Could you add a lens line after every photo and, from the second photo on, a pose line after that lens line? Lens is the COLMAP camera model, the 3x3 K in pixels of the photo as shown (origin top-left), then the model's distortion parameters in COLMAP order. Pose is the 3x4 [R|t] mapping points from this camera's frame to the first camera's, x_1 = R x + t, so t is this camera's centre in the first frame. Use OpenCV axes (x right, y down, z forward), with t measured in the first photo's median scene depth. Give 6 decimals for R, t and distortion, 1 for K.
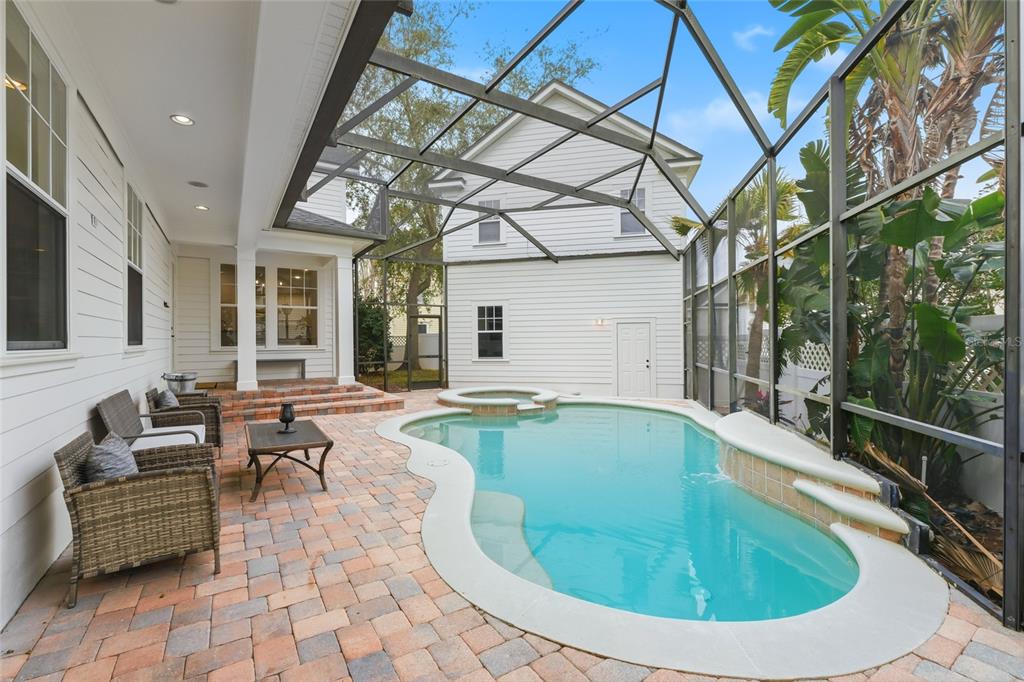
lens RADIAL K [[436.7, 0, 508.4], [0, 436.7, 339.1], [0, 0, 1]] dist [0.001873, -0.000215]
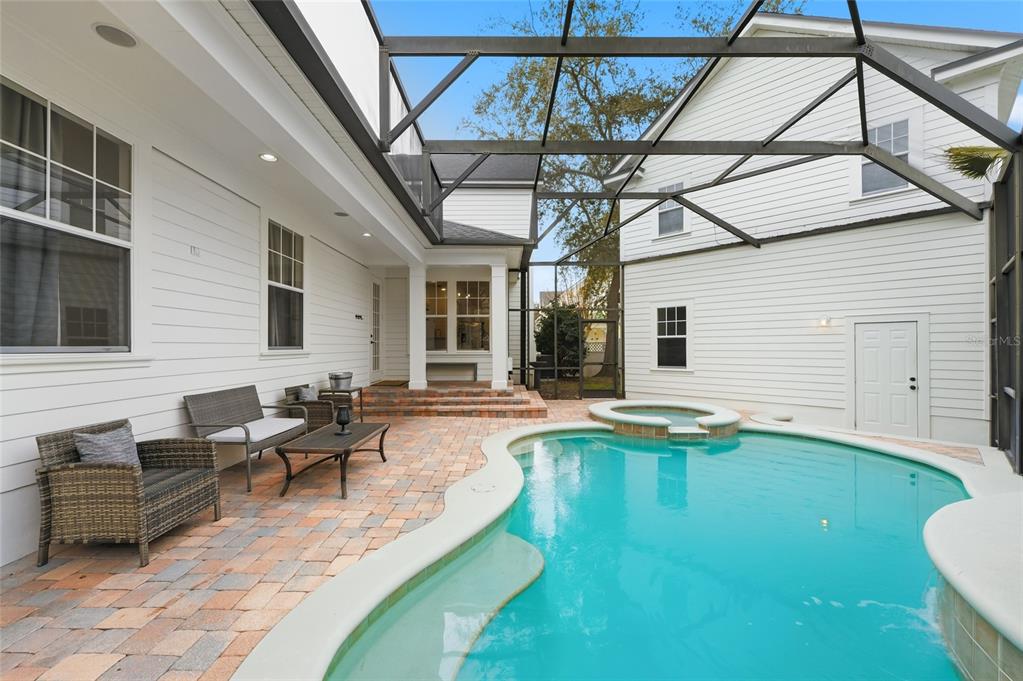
lens RADIAL K [[419.5, 0, 511.2], [0, 419.5, 344.8], [0, 0, 1]] dist [0.000391, -0.000117]
pose [[0.846752, 0.002519, -0.531982, 0.161232], [-0.002556, 0.999997, 0.000666, -0.000976], [0.531982, 0.000796, 0.846755, 0.157664]]
